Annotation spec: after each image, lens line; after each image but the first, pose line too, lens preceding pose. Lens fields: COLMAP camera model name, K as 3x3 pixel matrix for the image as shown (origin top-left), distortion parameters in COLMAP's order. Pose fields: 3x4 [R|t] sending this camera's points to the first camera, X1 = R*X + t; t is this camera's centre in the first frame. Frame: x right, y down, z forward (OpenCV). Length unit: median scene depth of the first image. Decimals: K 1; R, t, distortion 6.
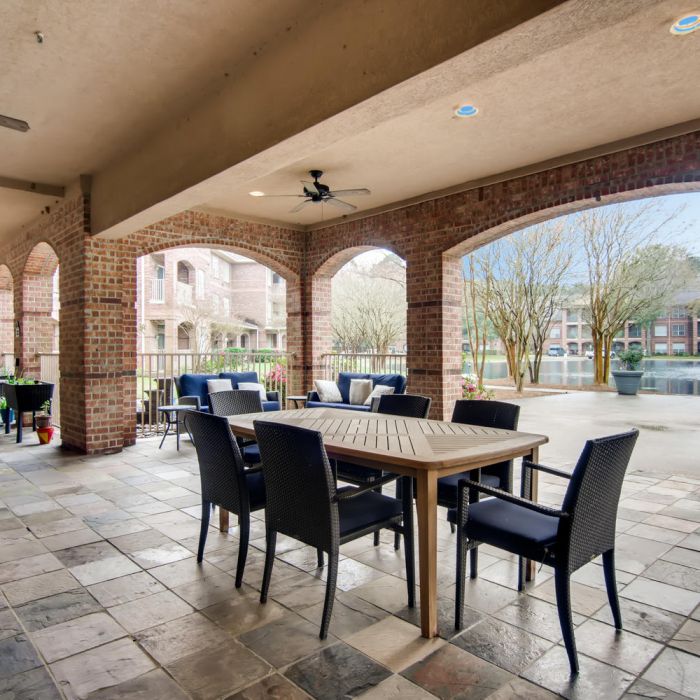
lens RADIAL K [[539.6, 0, 350.0], [0, 539.6, 350.0], [0, 0, 1]] dist [-0.010060, -0.006300]
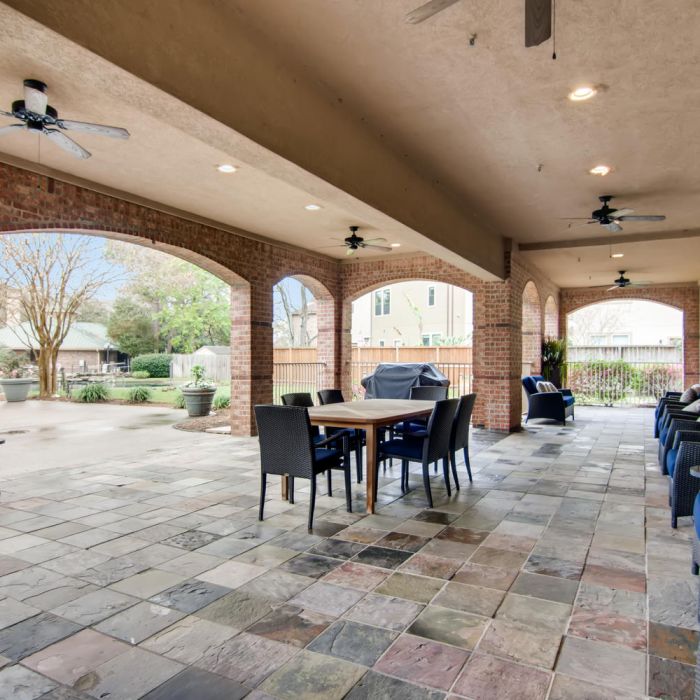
lens RADIAL K [[539.6, 0, 350.0], [0, 539.6, 350.0], [0, 0, 1]] dist [-0.010060, -0.006300]
pose [[-0.331857, 0.017114, 0.943174, -0.916486], [-0.001293, 0.999826, -0.018596, 0.002851], [-0.943329, -0.007391, -0.331778, 0.981785]]
